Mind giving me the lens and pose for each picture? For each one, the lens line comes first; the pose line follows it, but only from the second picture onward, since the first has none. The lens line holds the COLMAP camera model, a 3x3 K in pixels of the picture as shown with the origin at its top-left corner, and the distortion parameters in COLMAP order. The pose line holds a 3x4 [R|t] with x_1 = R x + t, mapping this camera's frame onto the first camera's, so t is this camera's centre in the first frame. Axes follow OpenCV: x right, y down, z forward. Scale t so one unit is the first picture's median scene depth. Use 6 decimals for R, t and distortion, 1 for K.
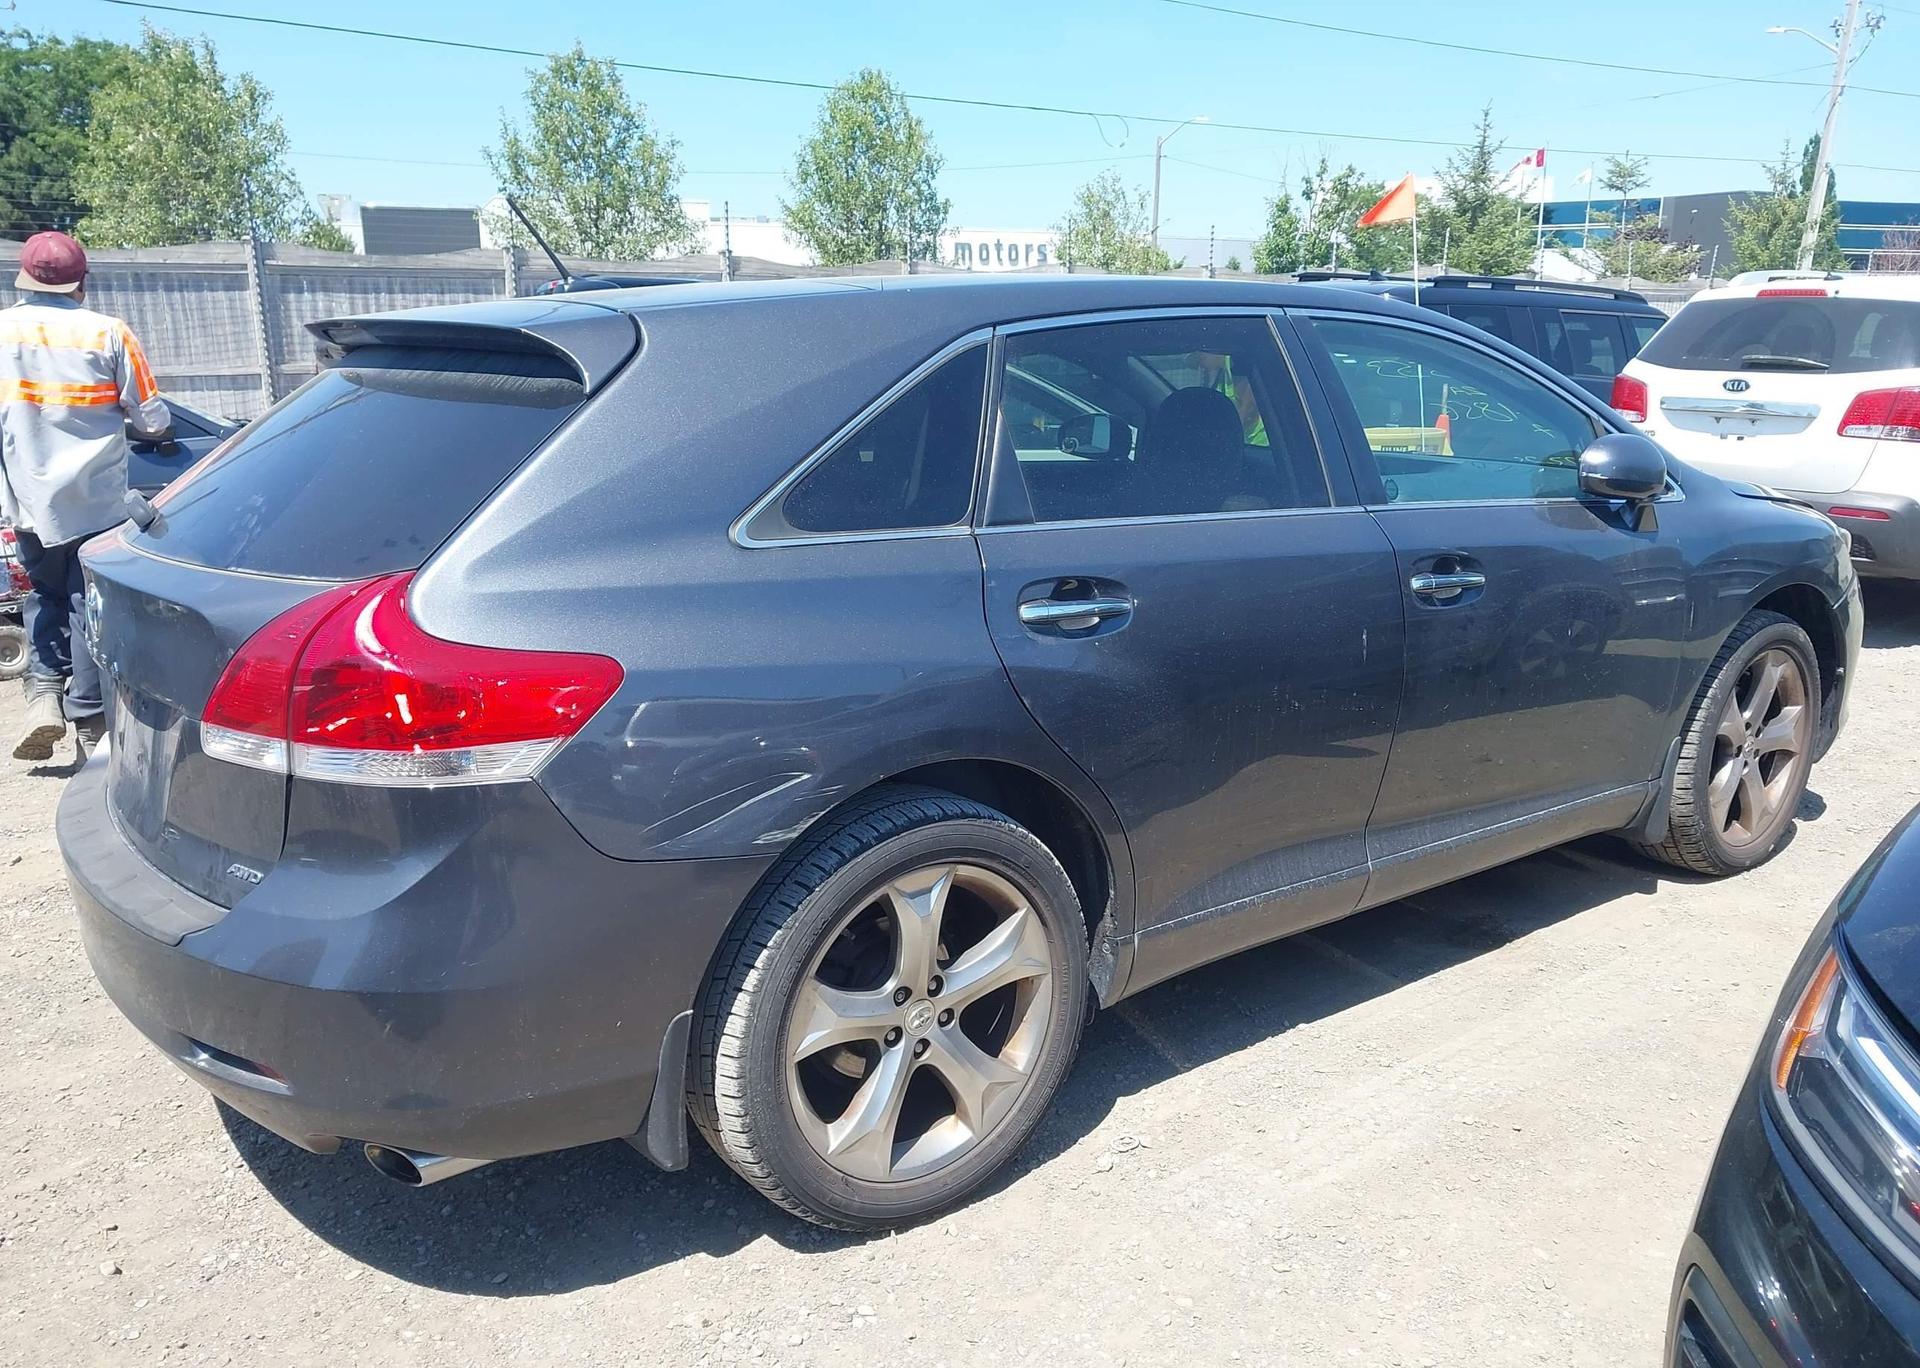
lens RADIAL K [[1524.2, 0, 960.0], [0, 1524.2, 663.1], [0, 0, 1]] dist [0.003116, -0.002244]
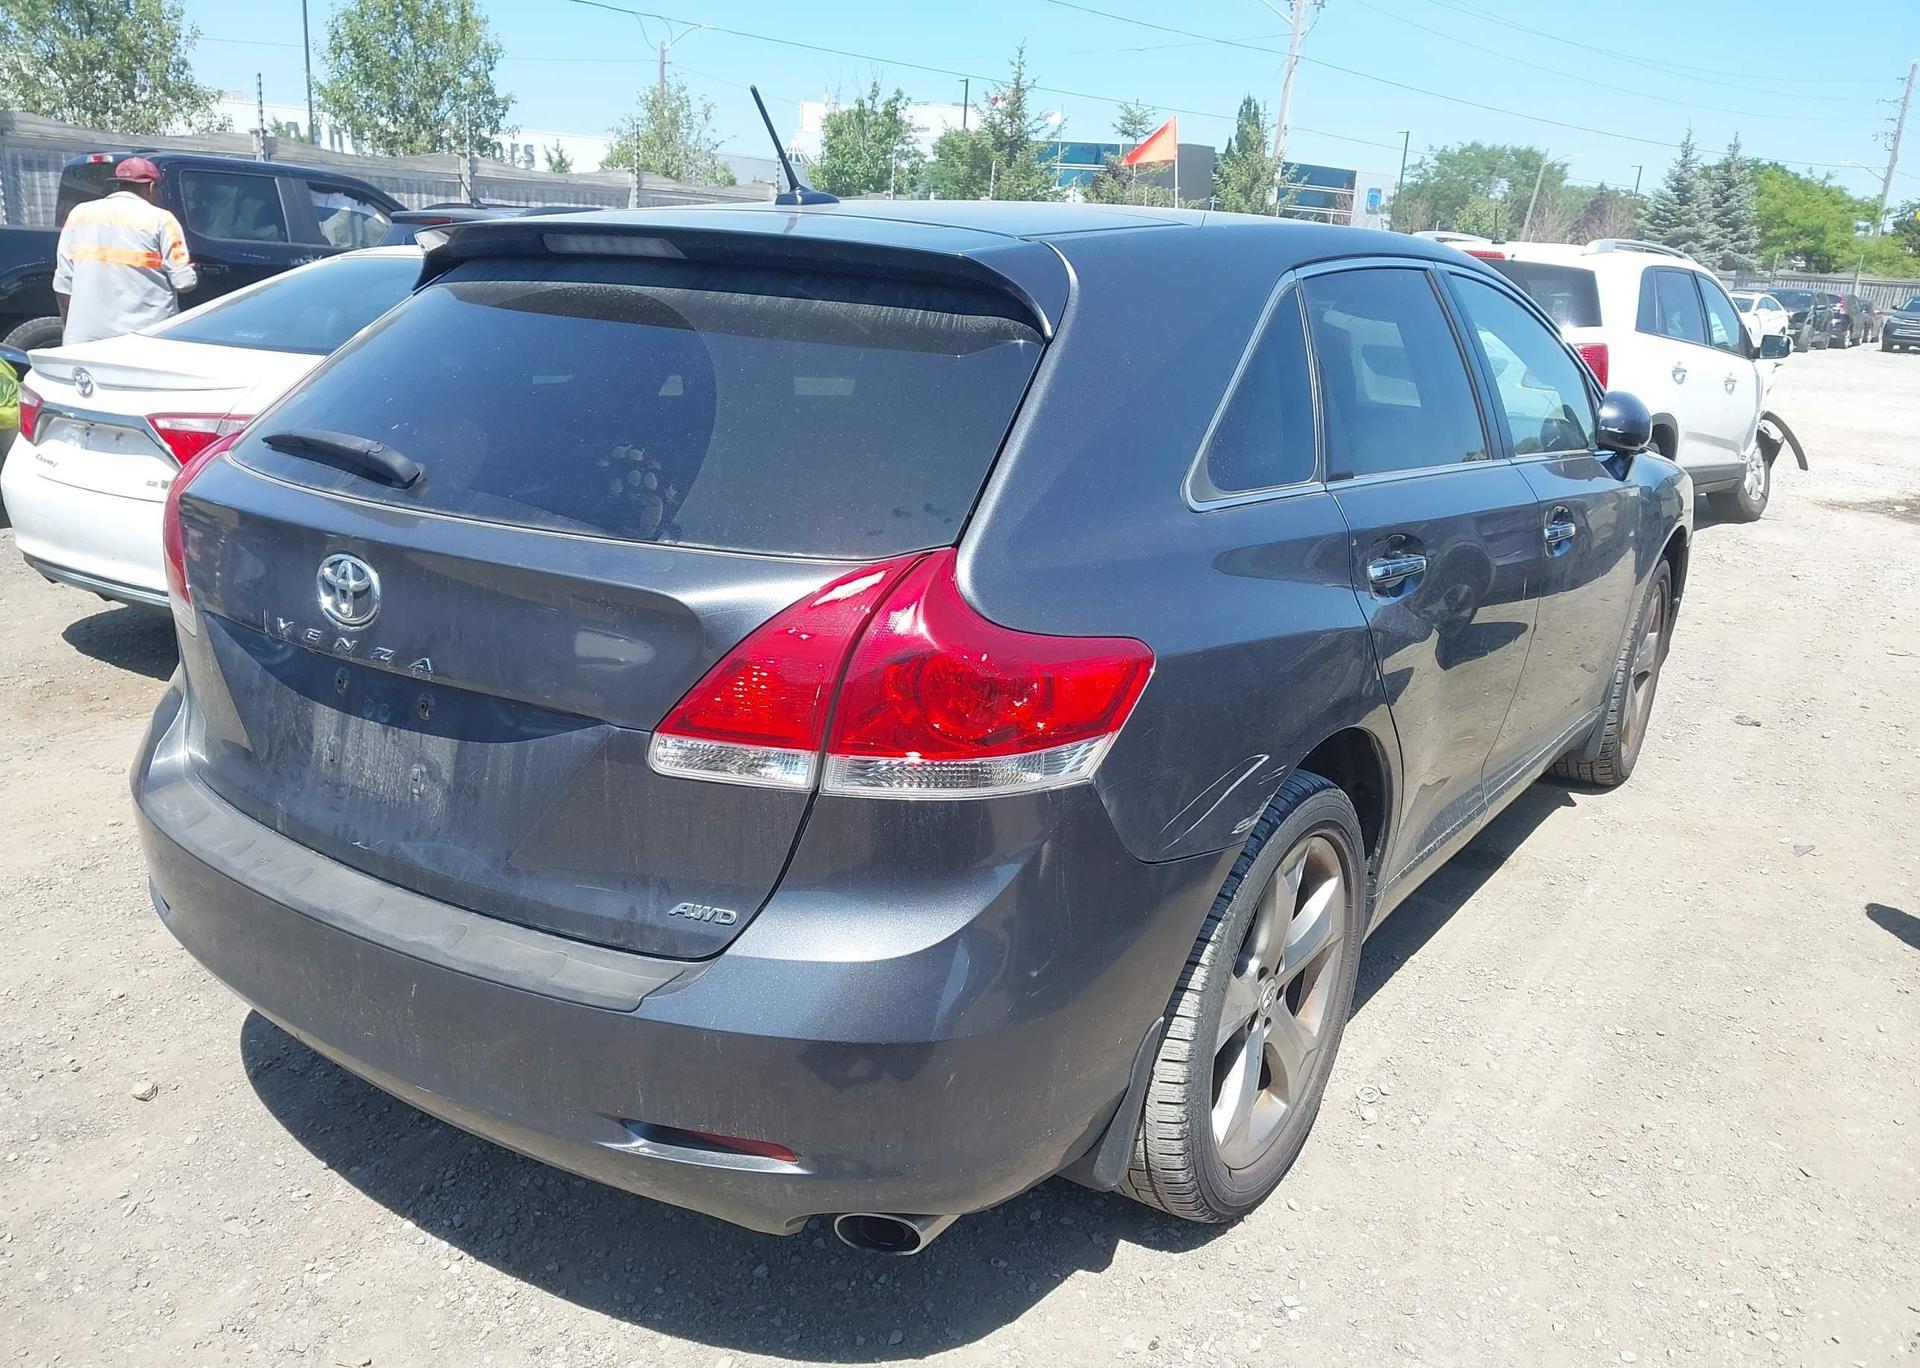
lens RADIAL K [[1523.2, 0, 960.0], [0, 1523.2, 684.0], [0, 0, 1]] dist [-0.004607, -0.006386]
pose [[0.944298, -0.038715, 0.326805, -0.368058], [0.017356, 0.997533, 0.068023, -0.023287], [-0.328633, -0.058562, 0.942640, 0.119596]]
